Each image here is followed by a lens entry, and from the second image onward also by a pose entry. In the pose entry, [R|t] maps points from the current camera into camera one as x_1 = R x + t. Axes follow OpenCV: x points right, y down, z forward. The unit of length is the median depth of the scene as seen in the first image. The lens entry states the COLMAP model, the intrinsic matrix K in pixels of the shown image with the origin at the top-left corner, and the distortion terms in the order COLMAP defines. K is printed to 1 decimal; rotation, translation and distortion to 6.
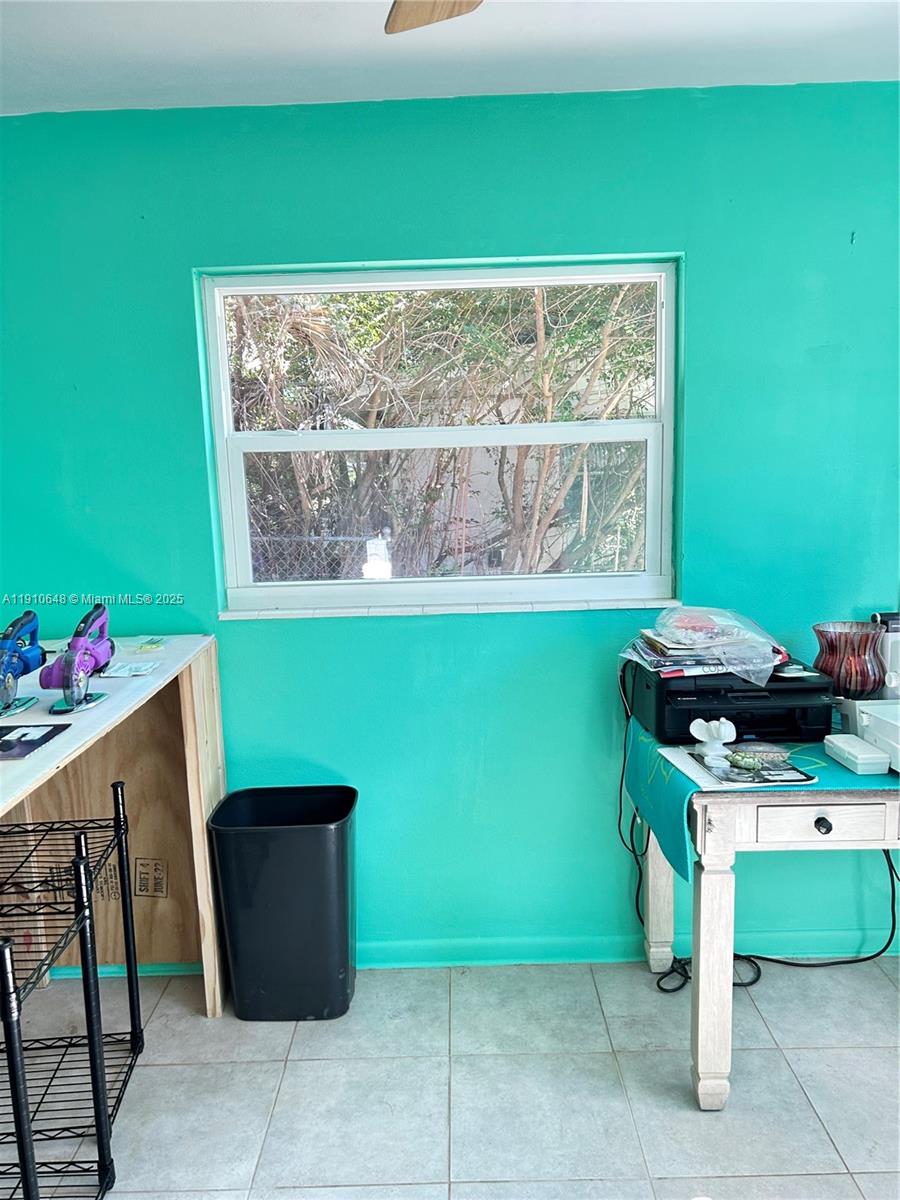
lens RADIAL K [[914.7, 0, 446.3], [0, 914.7, 596.8], [0, 0, 1]] dist [0.096993, -0.107035]
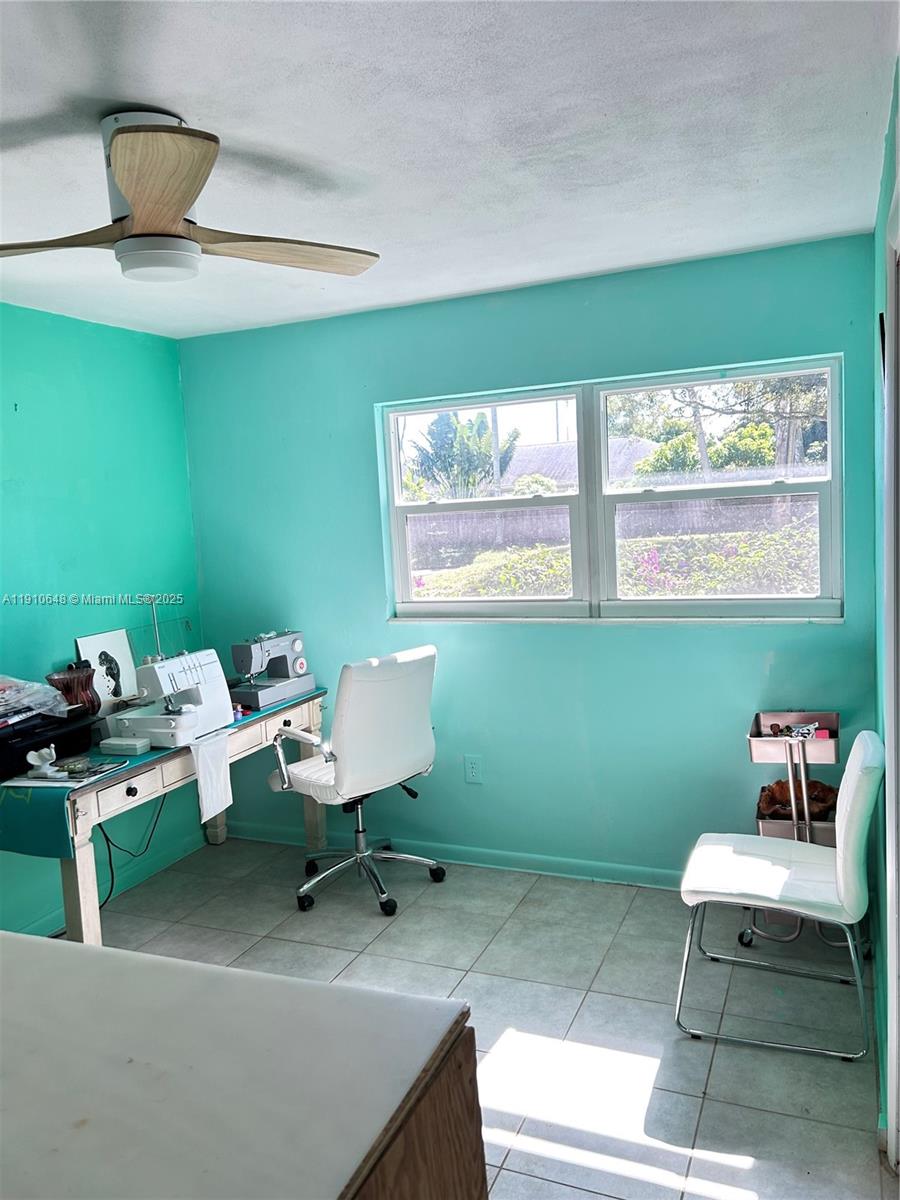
lens RADIAL K [[914.7, 0, 446.3], [0, 914.7, 596.8], [0, 0, 1]] dist [0.096993, -0.107035]
pose [[0.394081, -0.079716, 0.915612, -0.769689], [0.176881, 0.984186, 0.009556, 0.004349], [-0.901894, 0.158188, 0.401949, -0.143483]]
